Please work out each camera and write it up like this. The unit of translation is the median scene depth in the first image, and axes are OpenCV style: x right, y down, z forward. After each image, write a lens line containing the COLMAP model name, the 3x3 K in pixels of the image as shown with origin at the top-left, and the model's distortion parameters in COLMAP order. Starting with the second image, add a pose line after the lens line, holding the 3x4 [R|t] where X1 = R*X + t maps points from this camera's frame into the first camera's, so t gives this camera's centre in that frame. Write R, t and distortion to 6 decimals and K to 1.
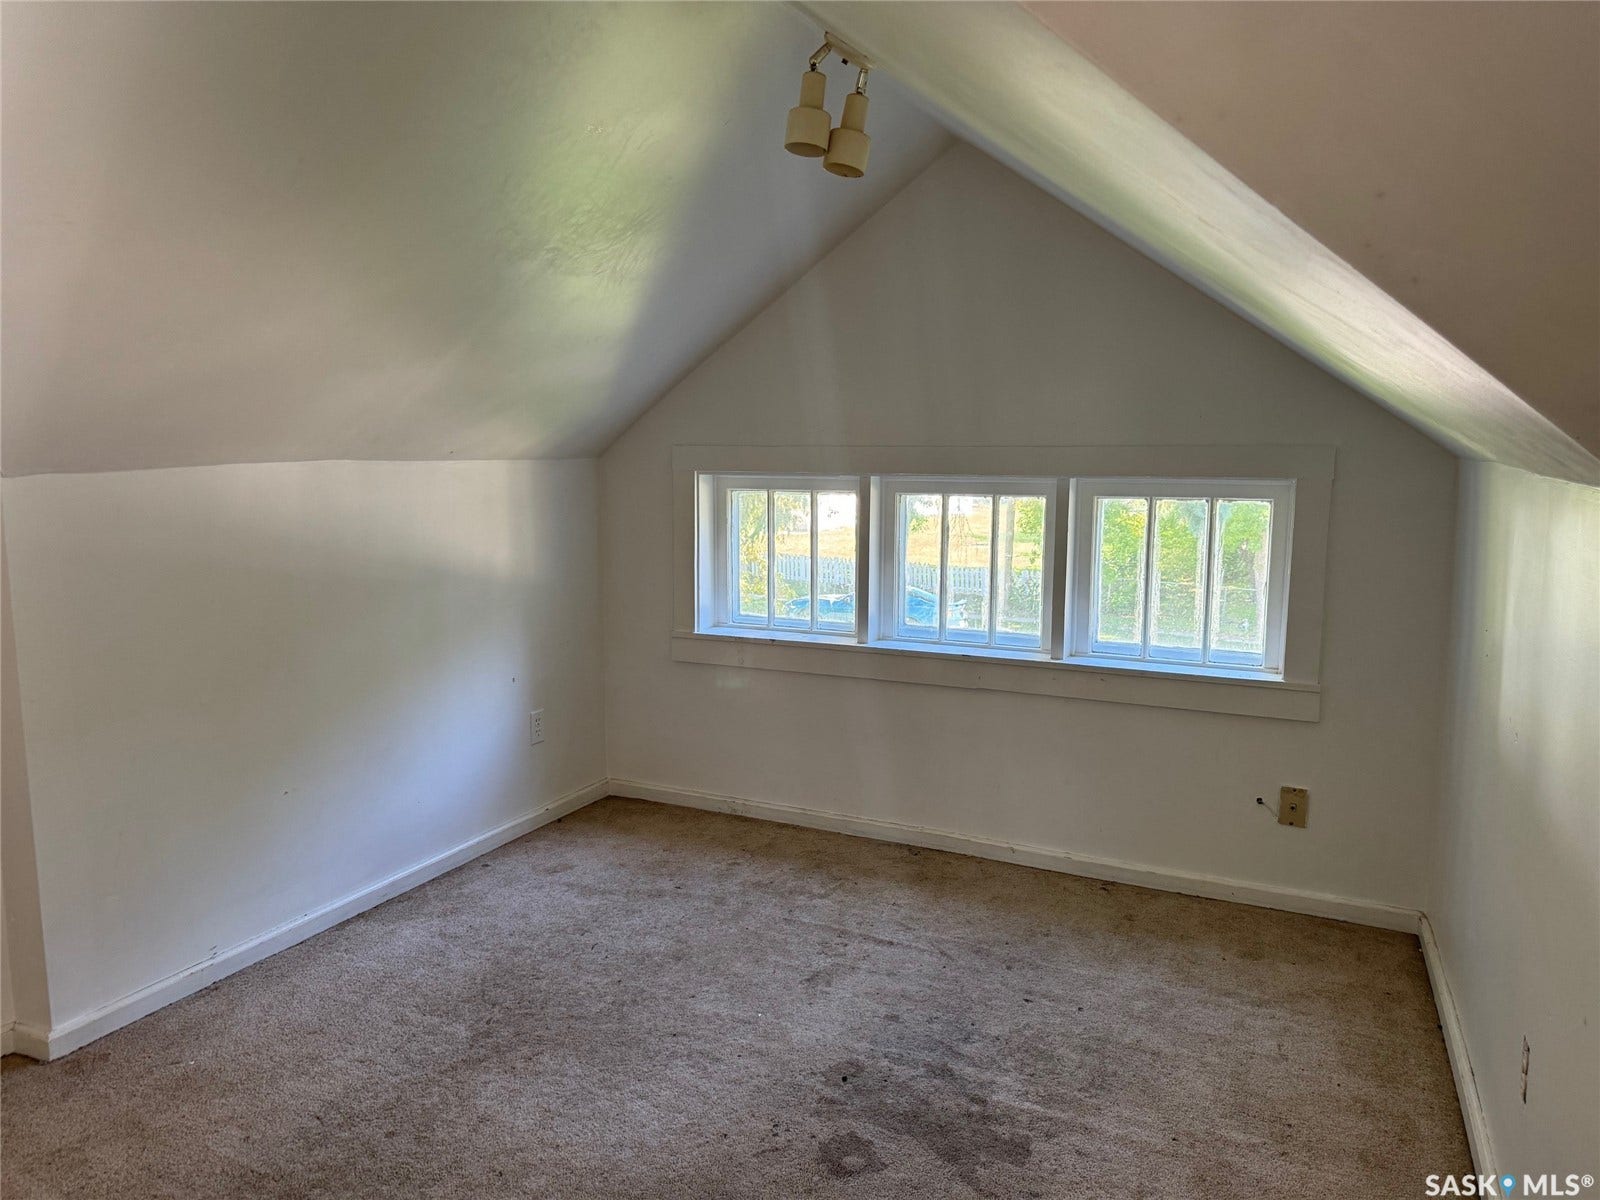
lens RADIAL K [[1099.5, 0, 798.0], [0, 1099.5, 609.1], [0, 0, 1]] dist [0.097516, -0.146246]
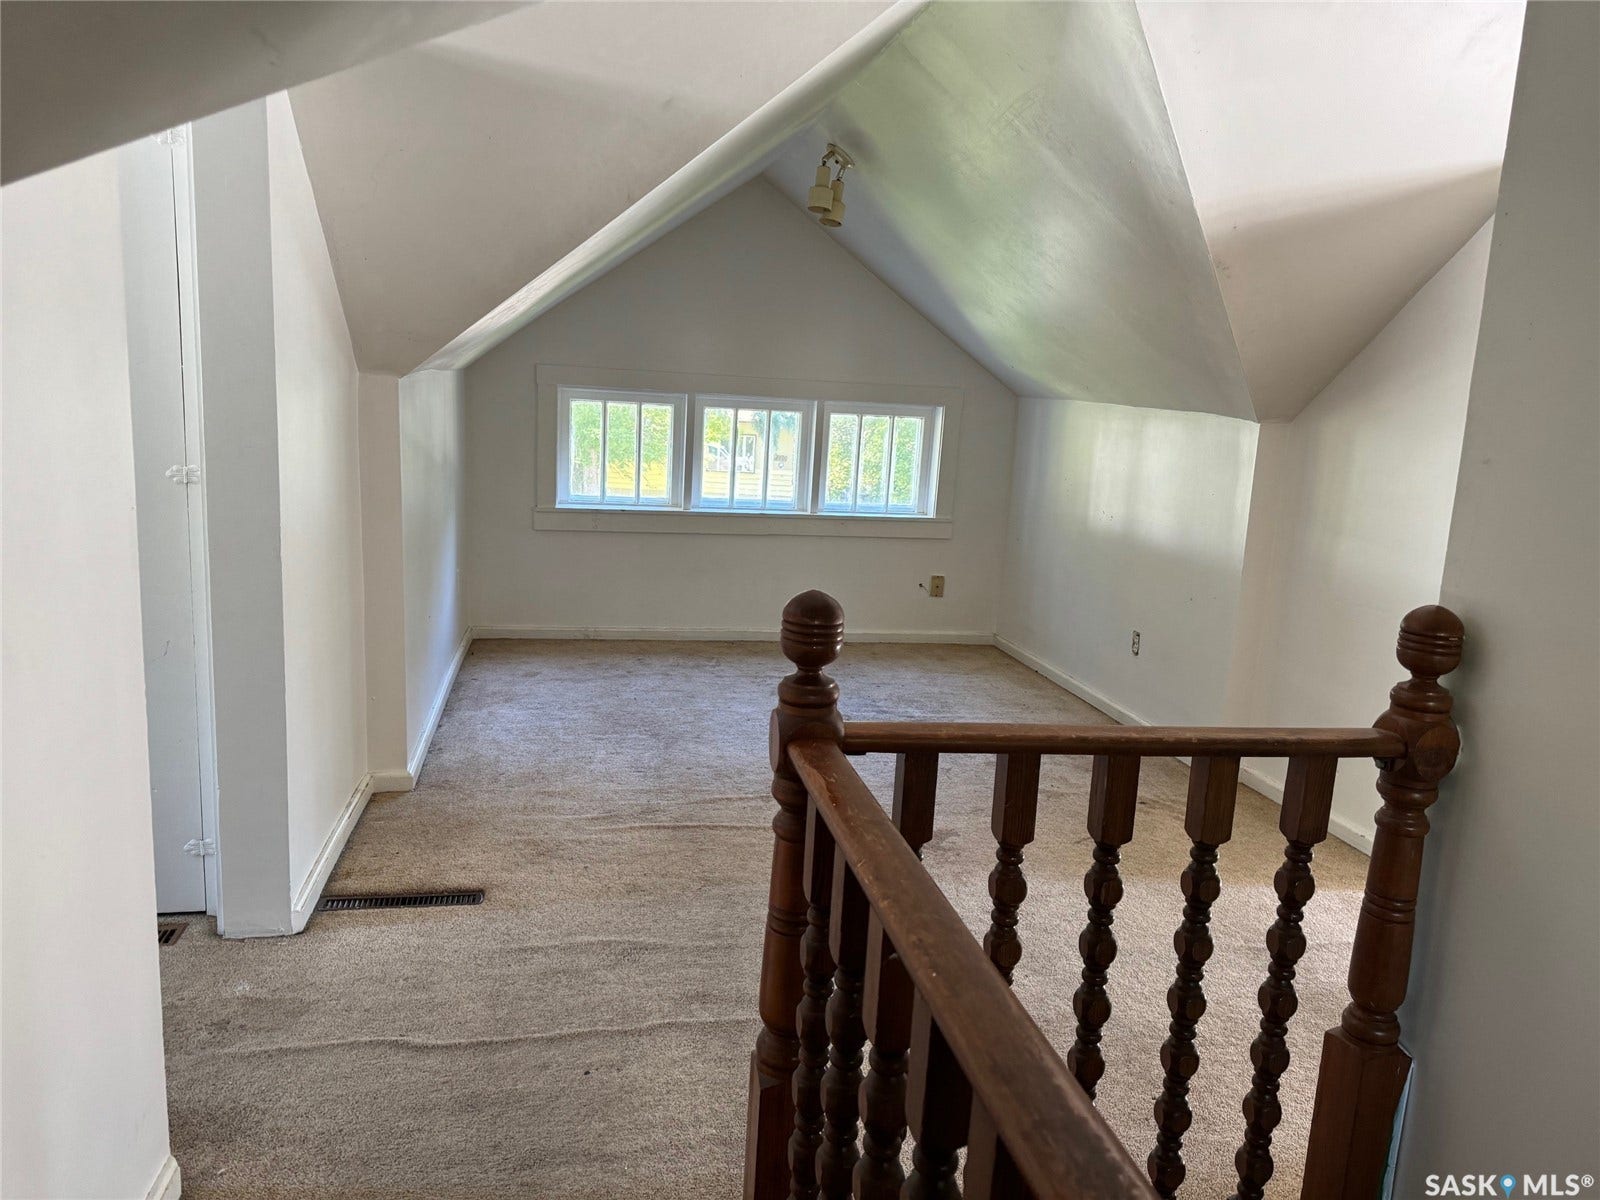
lens RADIAL K [[1099.5, 0, 798.0], [0, 1099.5, 609.1], [0, 0, 1]] dist [0.097516, -0.146246]
pose [[0.815628, -0.082607, 0.572649, -0.754324], [0.029845, 0.994444, 0.100945, 0.022395], [-0.577807, -0.065242, 0.813562, -0.337475]]
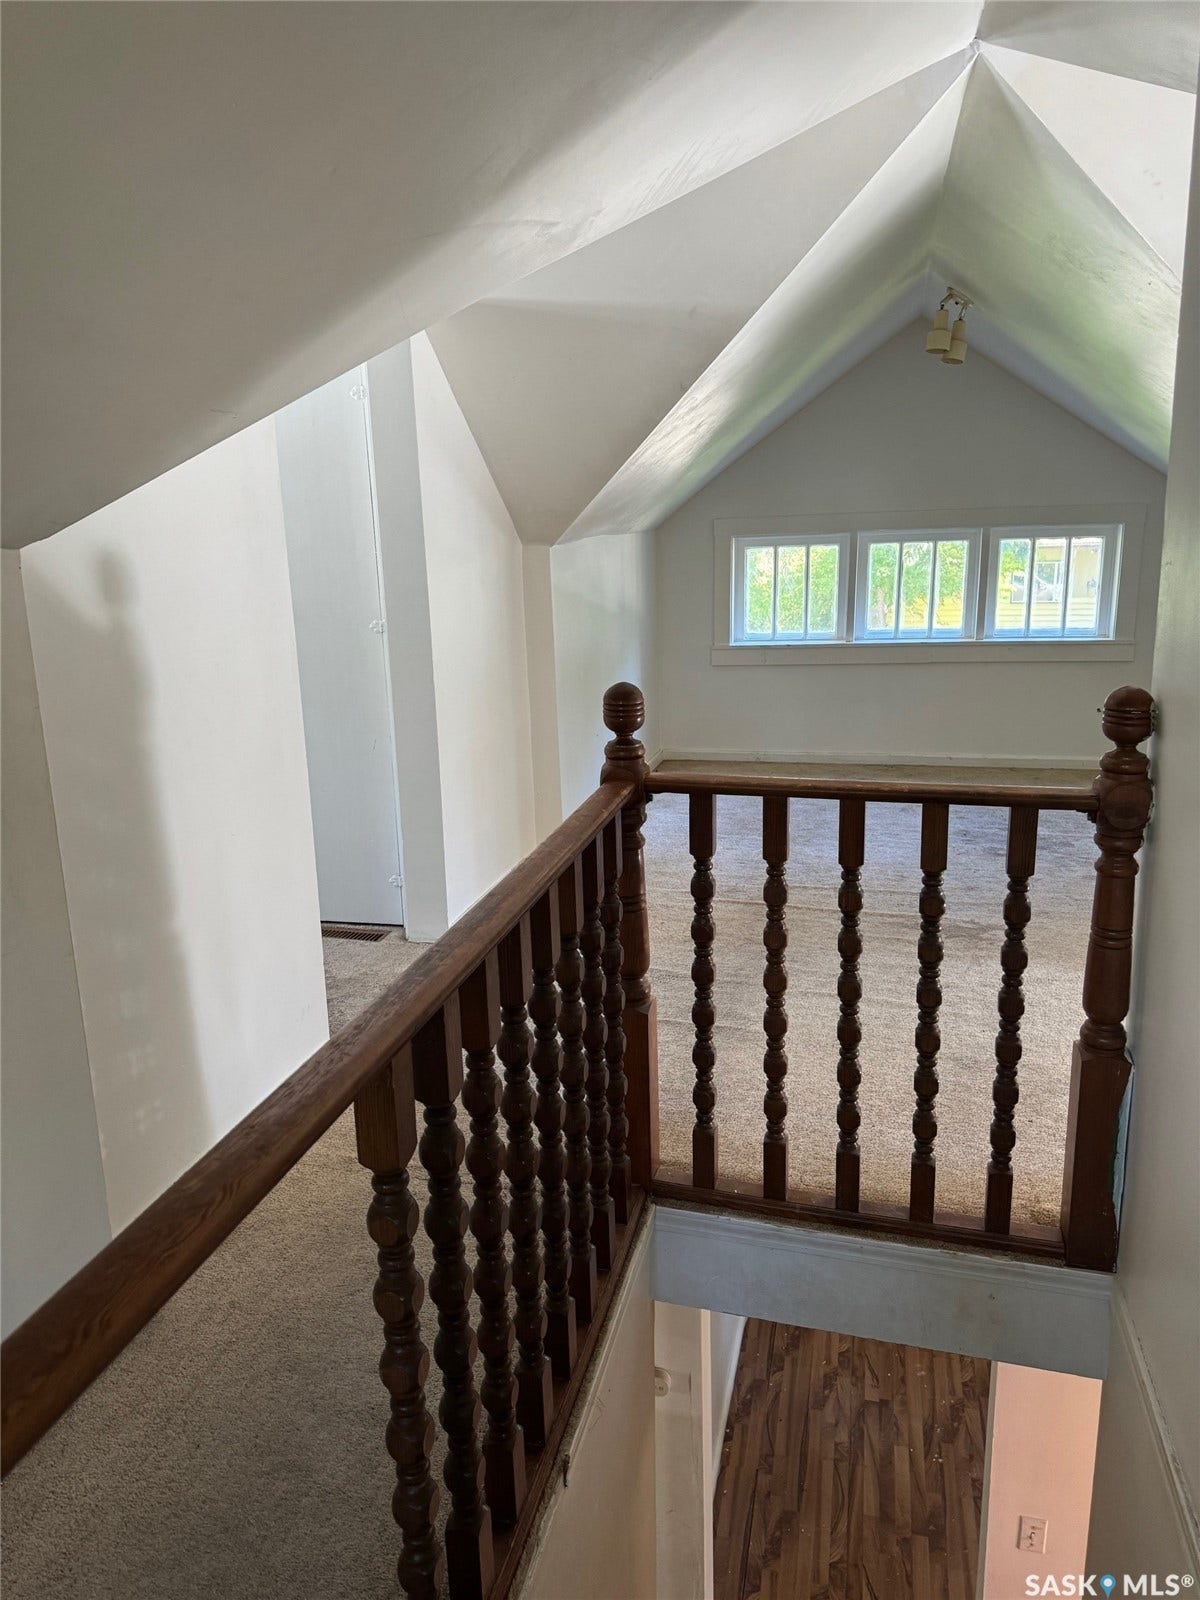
lens RADIAL K [[1099.5, 0, 600.0], [0, 1099.5, 800.0], [0, 0, 1]] dist [0.097516, -0.146246]
pose [[0.982882, -0.084065, 0.163937, -0.645097], [0.064361, 0.990440, 0.122013, 0.044459], [-0.172626, -0.109373, 0.978896, -0.595142]]
